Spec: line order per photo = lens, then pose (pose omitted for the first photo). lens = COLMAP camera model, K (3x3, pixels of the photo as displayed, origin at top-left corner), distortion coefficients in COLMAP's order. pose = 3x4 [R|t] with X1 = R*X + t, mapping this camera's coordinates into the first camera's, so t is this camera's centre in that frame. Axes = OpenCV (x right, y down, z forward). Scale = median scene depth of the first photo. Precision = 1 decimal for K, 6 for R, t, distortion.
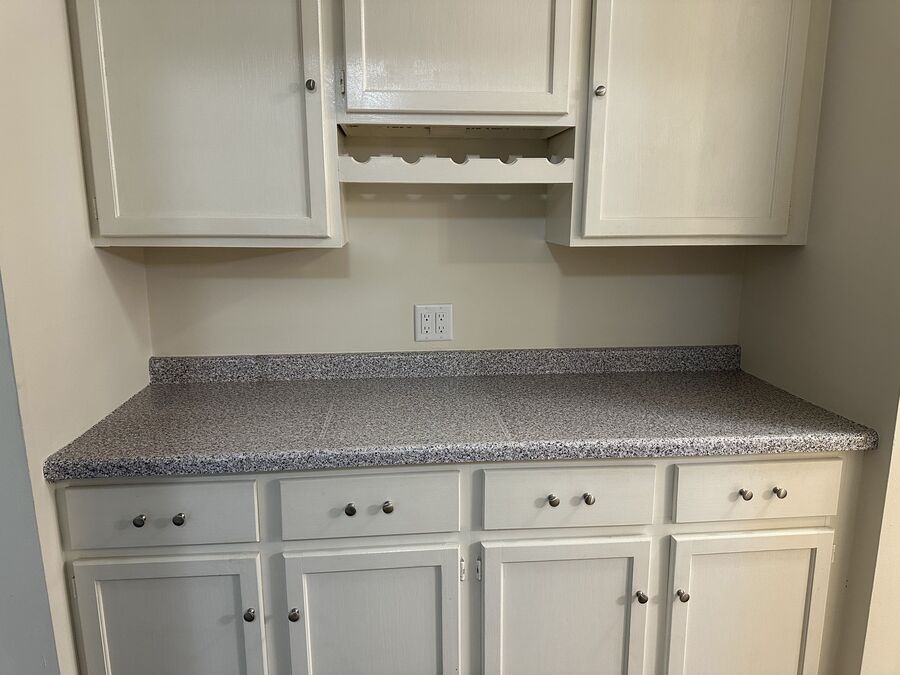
lens RADIAL K [[628.1, 0, 452.4], [0, 628.1, 337.5], [0, 0, 1]] dist [0.029817, -0.040311]
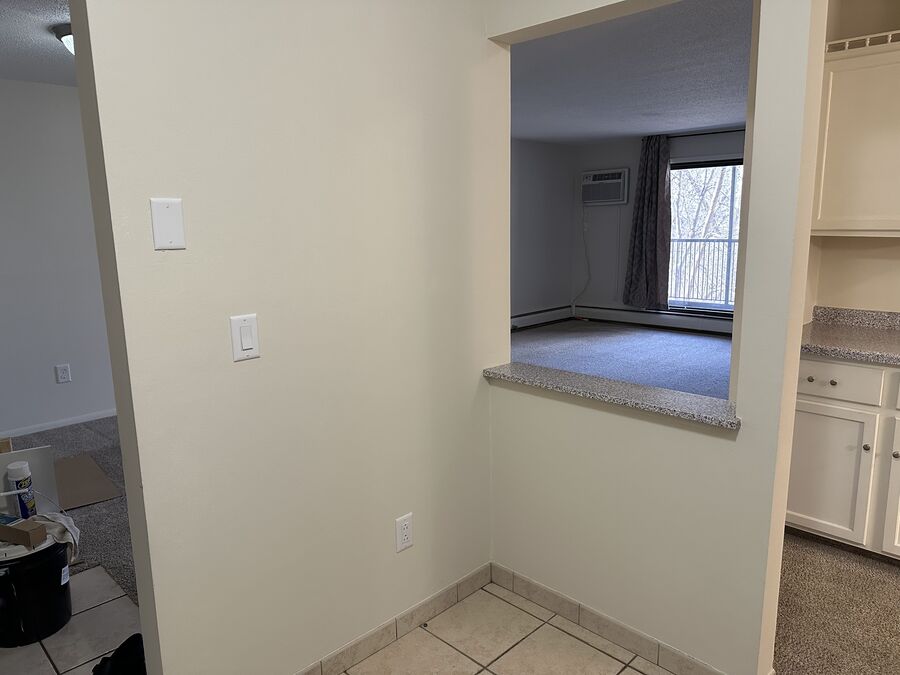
lens RADIAL K [[628.1, 0, 451.1], [0, 628.1, 336.5], [0, 0, 1]] dist [0.029817, -0.040311]
pose [[0.637969, 0.128455, -0.759272, 0.221013], [-0.142171, 0.988687, 0.047810, 0.213046], [0.756824, 0.077445, 0.649014, -0.984768]]
